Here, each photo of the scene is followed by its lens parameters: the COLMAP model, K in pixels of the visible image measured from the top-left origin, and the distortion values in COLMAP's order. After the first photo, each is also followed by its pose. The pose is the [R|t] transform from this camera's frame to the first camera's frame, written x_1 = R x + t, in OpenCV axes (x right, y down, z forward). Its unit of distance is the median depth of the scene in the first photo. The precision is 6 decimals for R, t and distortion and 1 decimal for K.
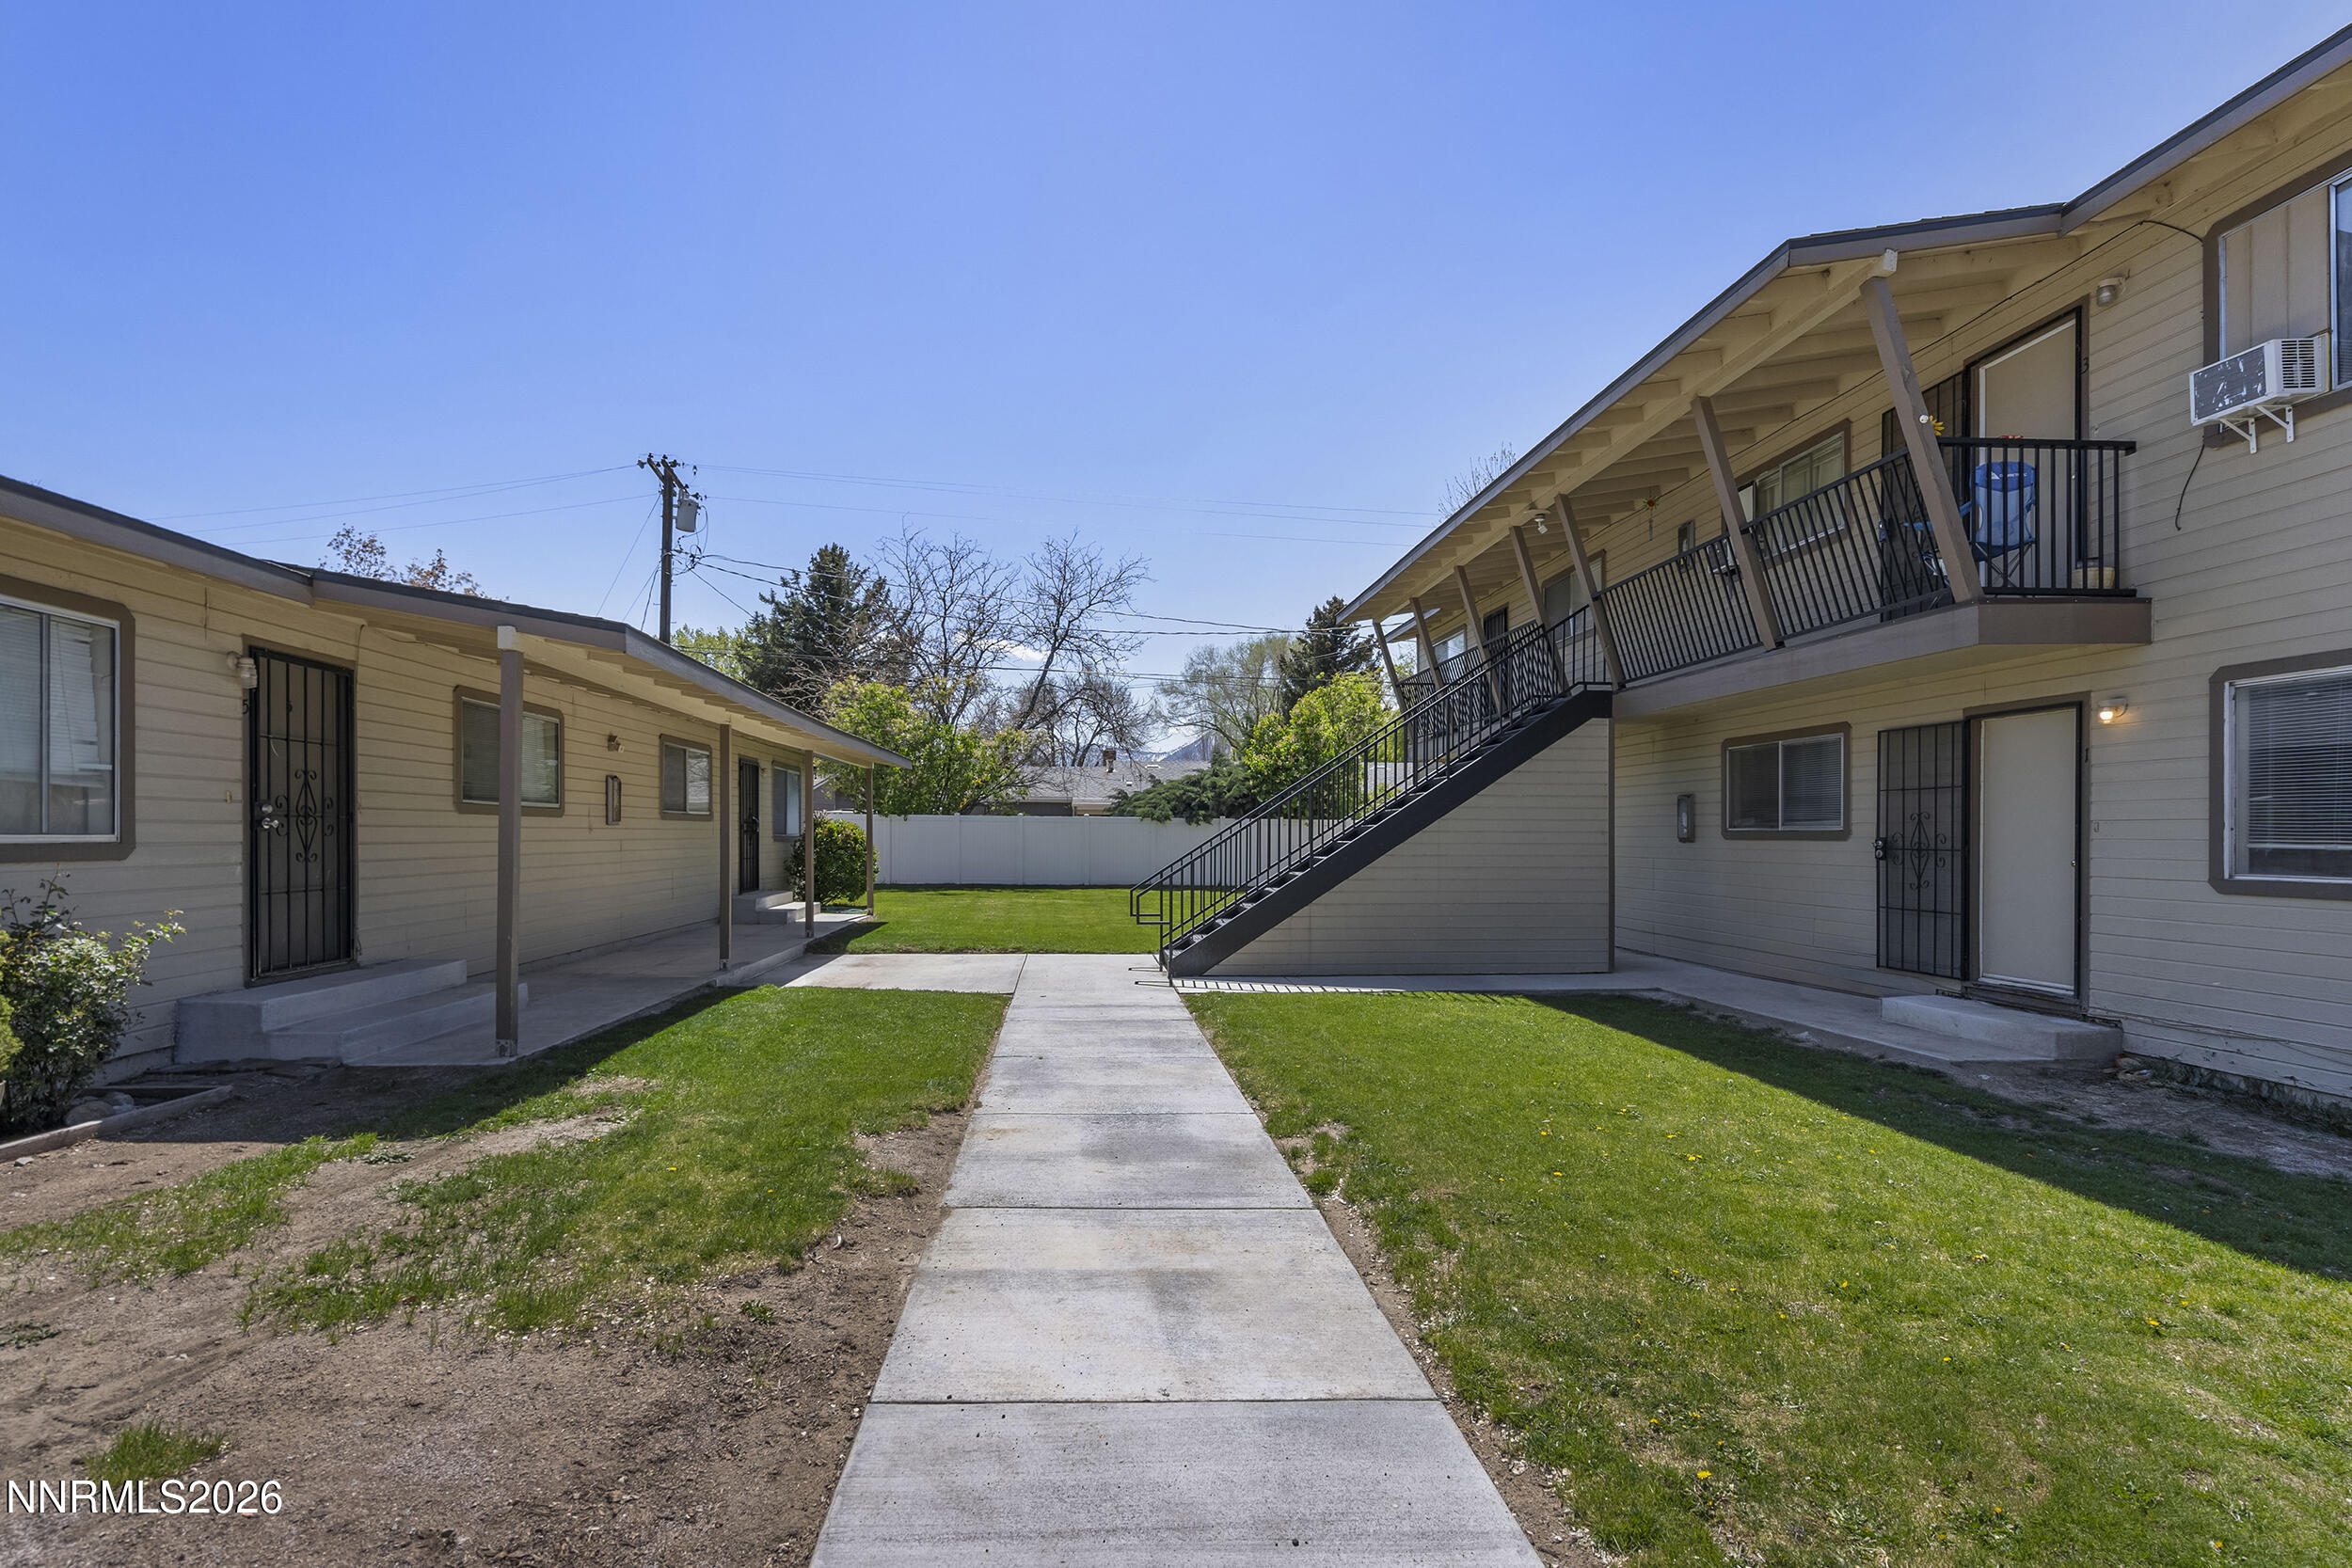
lens RADIAL K [[1086.0, 0, 1171.2], [0, 1086.0, 834.7], [0, 0, 1]] dist [-0.000421, 0.000743]
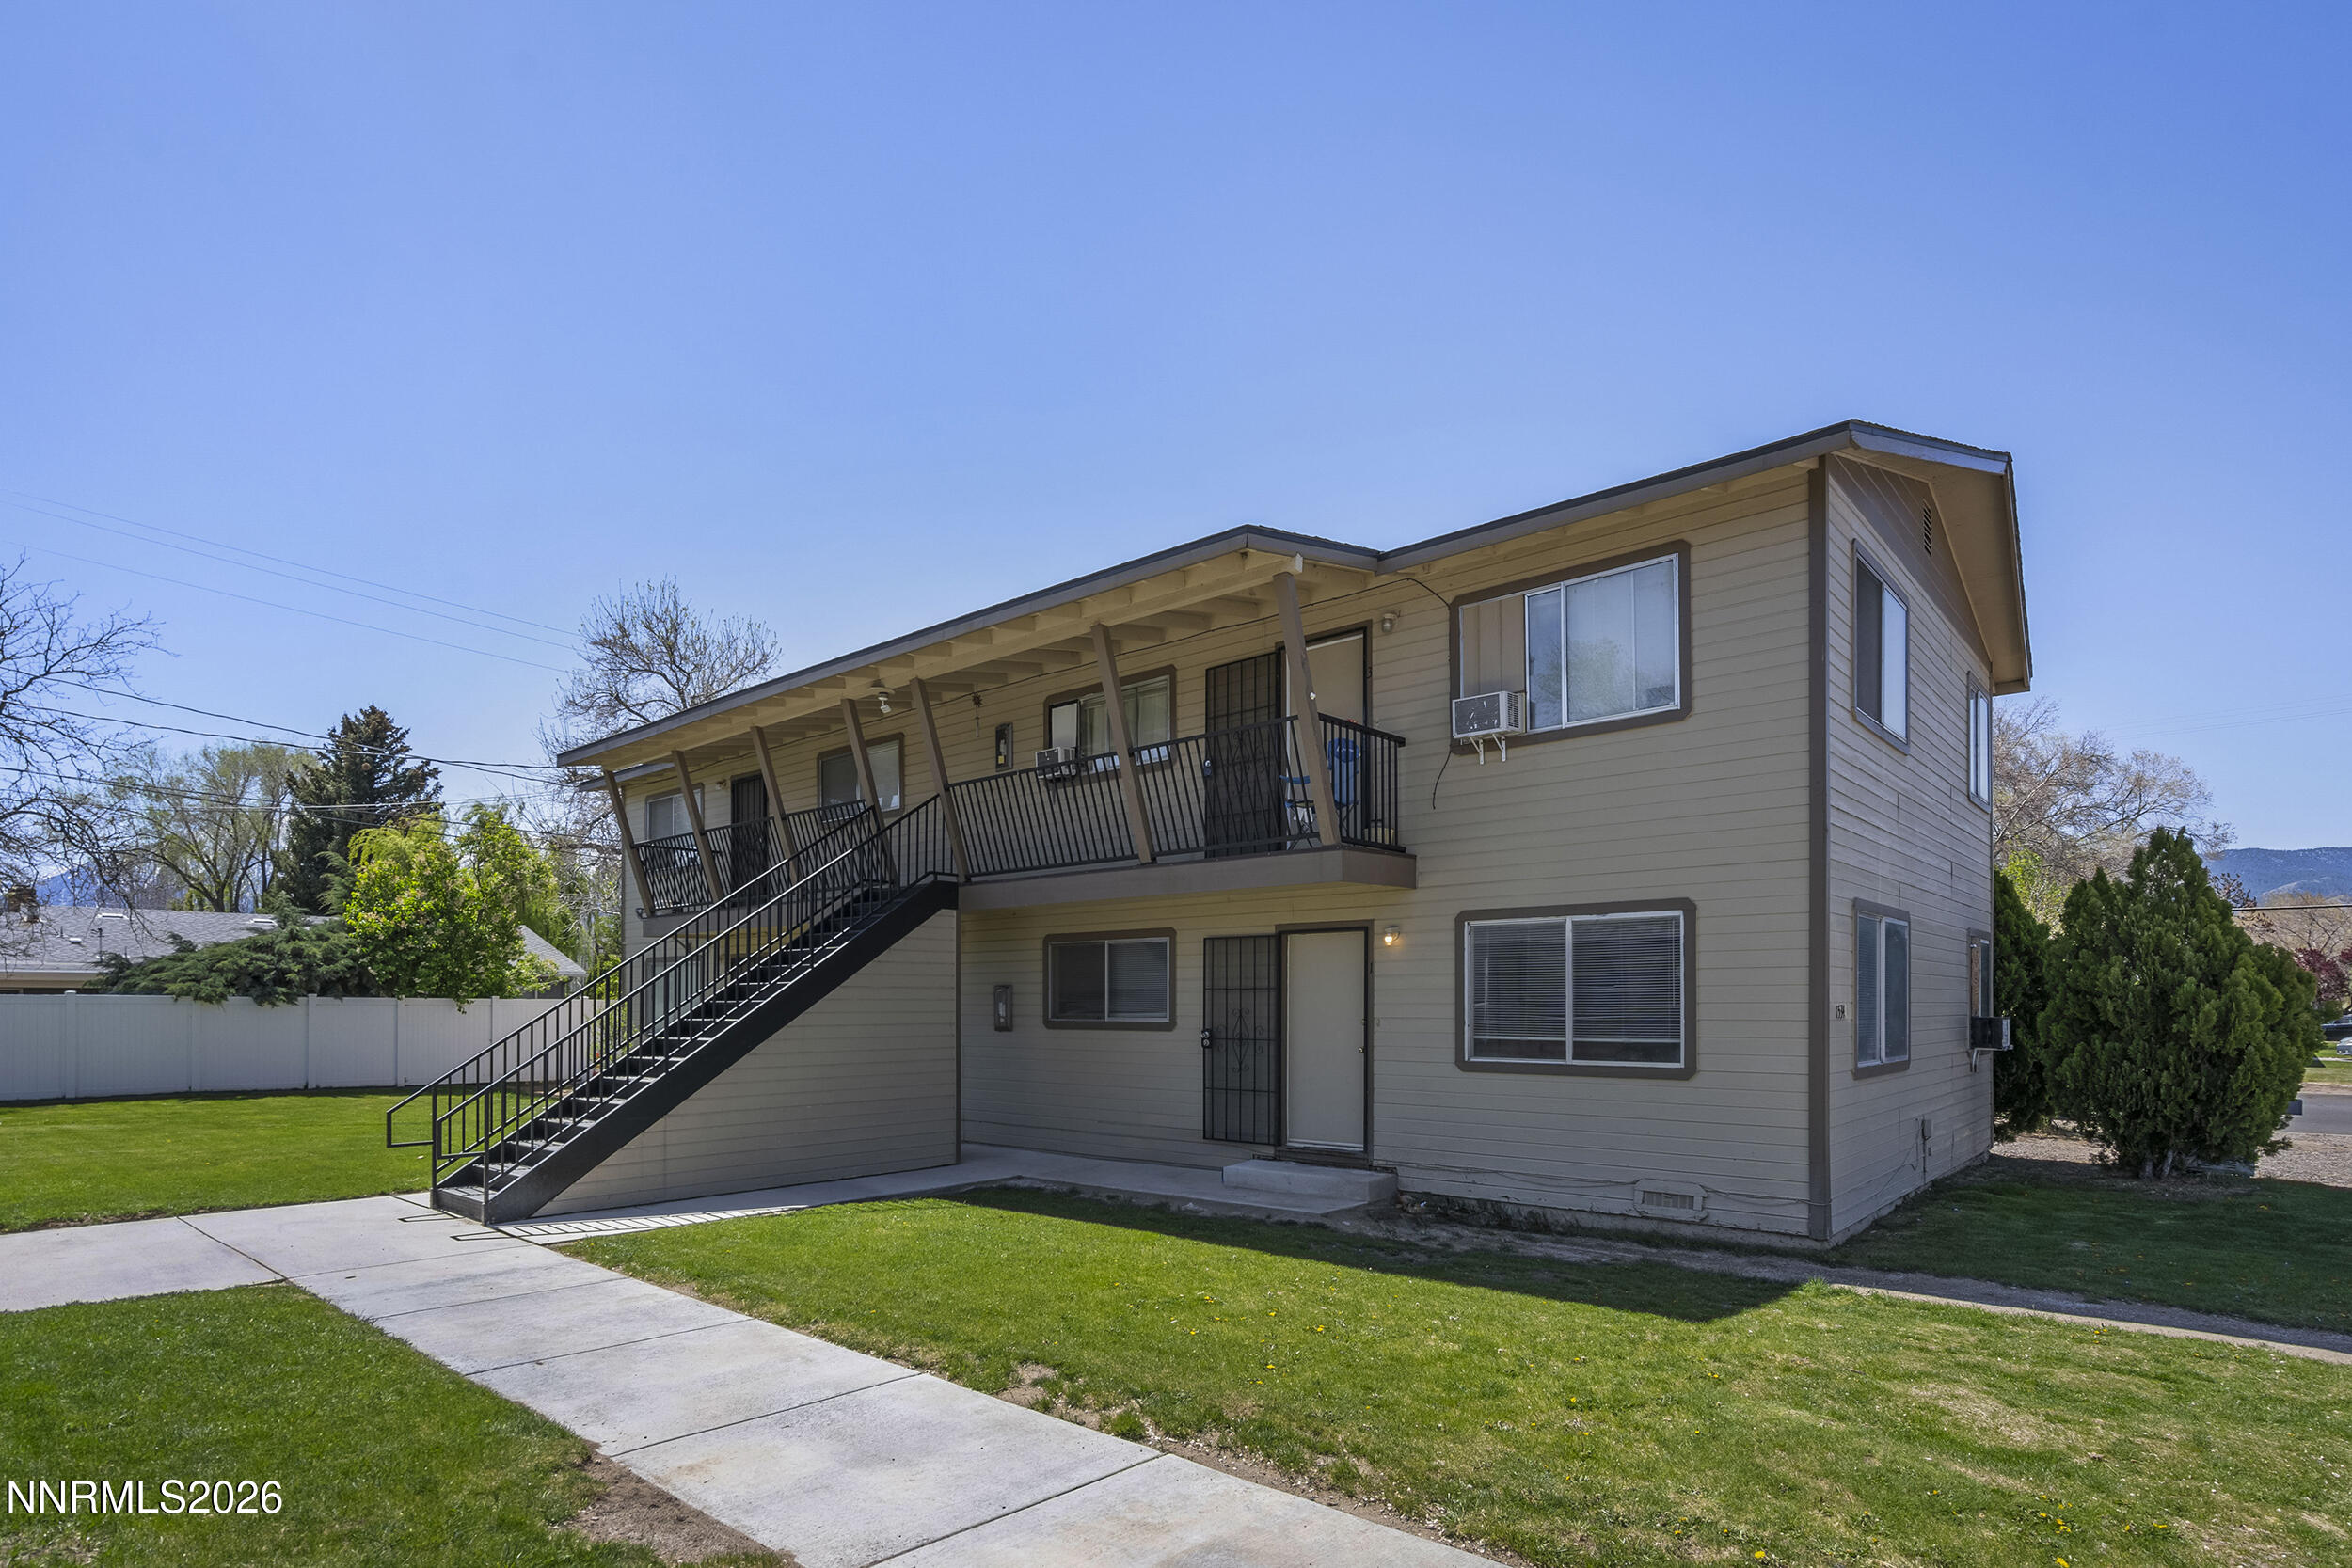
lens RADIAL K [[1207.2, 0, 1062.7], [0, 1207.2, 989.6], [0, 0, 1]] dist [-0.008182, 0.000125]
pose [[0.740068, 0.000570, 0.672531, -0.323309], [0.005497, 0.999961, -0.006896, -0.030224], [-0.672509, 0.008800, 0.740037, 0.131184]]
